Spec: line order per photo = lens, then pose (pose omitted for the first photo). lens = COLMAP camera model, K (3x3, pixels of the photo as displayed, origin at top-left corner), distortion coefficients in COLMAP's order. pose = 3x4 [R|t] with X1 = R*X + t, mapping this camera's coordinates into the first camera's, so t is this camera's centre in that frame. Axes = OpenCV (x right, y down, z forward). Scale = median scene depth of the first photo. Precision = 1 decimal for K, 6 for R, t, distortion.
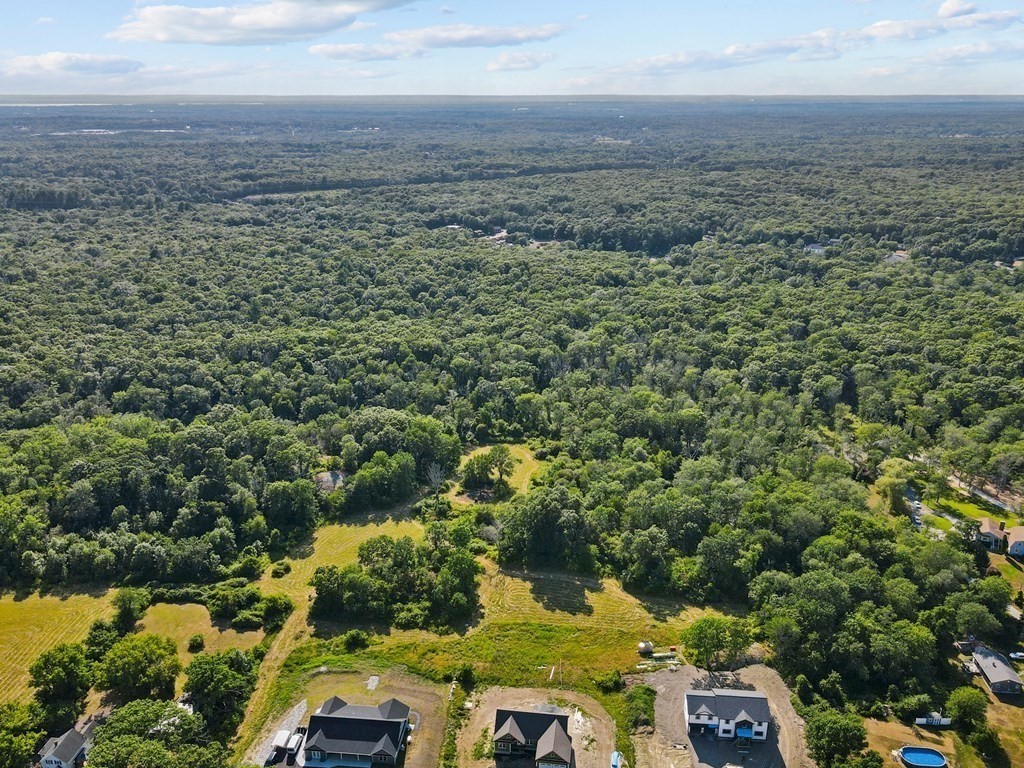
lens RADIAL K [[795.6, 0, 519.7], [0, 795.6, 383.8], [0, 0, 1]] dist [0.010738, 0.005972]
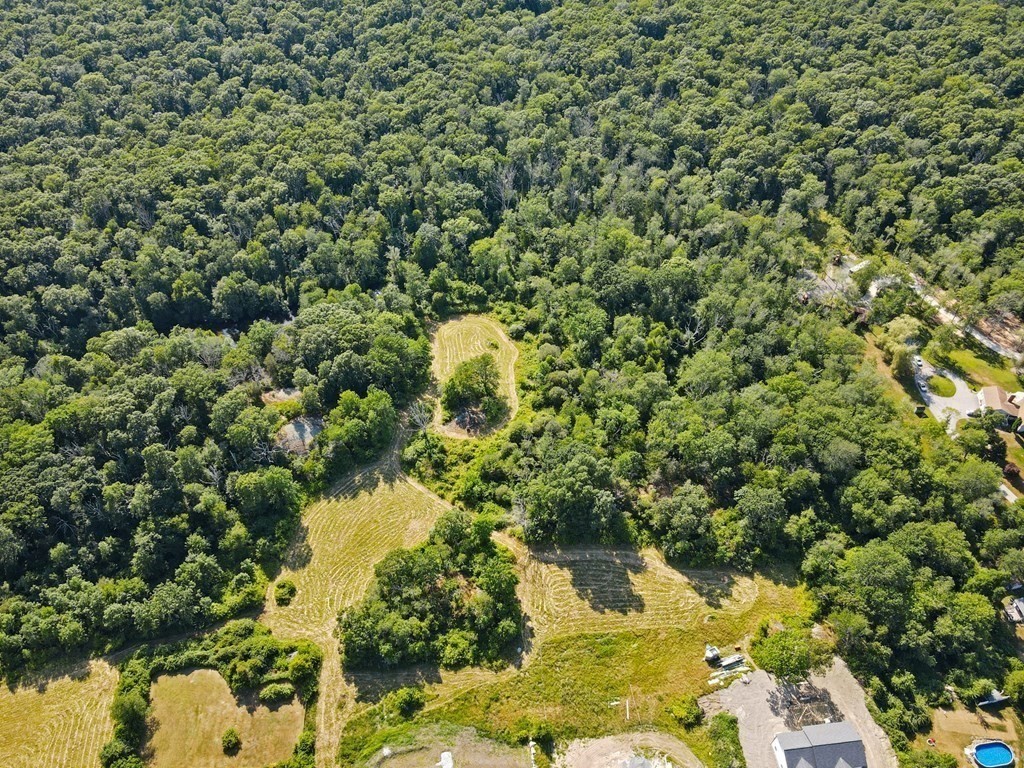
lens RADIAL K [[752.4, 0, 517.5], [0, 752.4, 383.4], [0, 0, 1]] dist [0.014281, 0.005708]
pose [[0.980207, -0.148391, 0.131050, -0.123605], [0.071350, 0.882257, 0.465331, -0.343503], [-0.184671, -0.446770, 0.875382, 0.329288]]
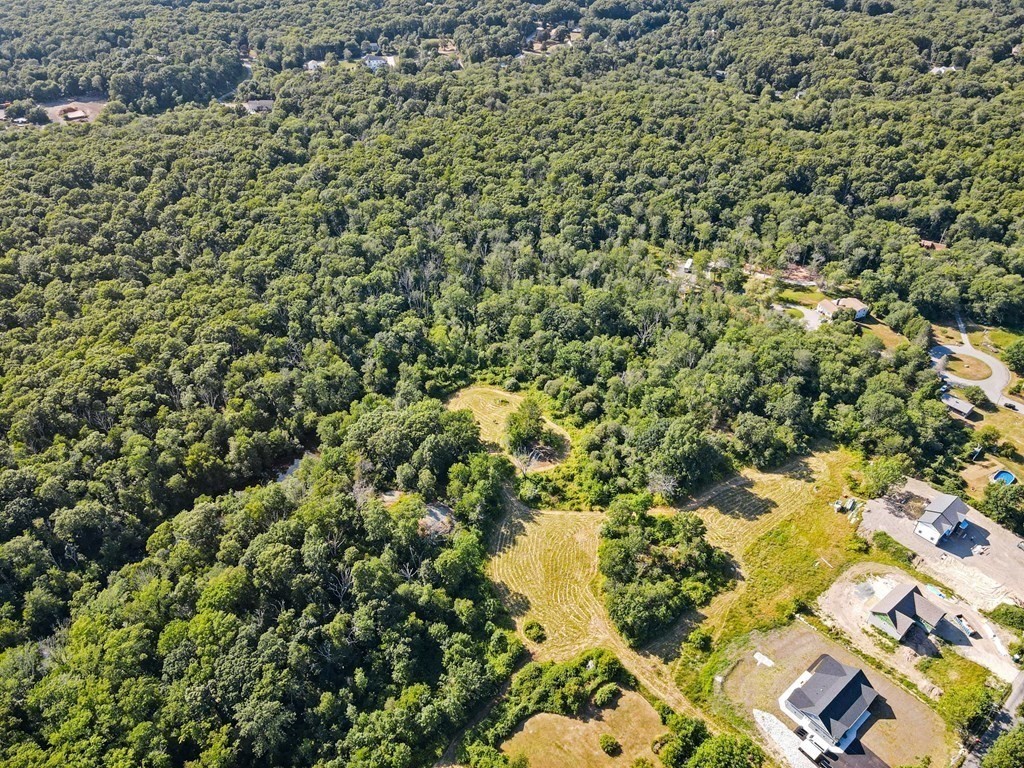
lens RADIAL K [[752.4, 0, 517.5], [0, 752.4, 383.4], [0, 0, 1]] dist [0.014281, 0.005708]
pose [[0.701559, -0.426153, 0.571147, -0.704672], [0.240238, 0.896004, 0.373448, -0.370336], [-0.670896, -0.124785, 0.730977, 0.404011]]
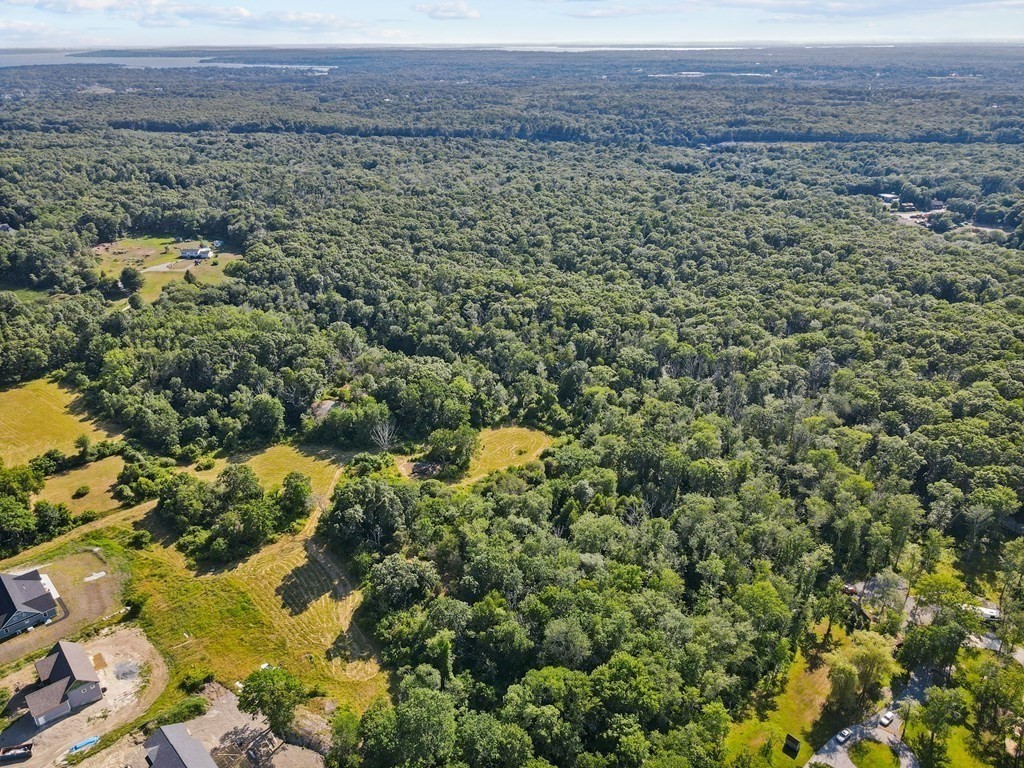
lens RADIAL K [[751.5, 0, 517.1], [0, 751.5, 406.9], [0, 0, 1]] dist [0.024058, 0.000607]
pose [[0.747839, 0.286073, -0.599082, 0.679528], [-0.221070, 0.958202, 0.181596, -0.149320], [0.625991, -0.003366, 0.779823, 0.432274]]
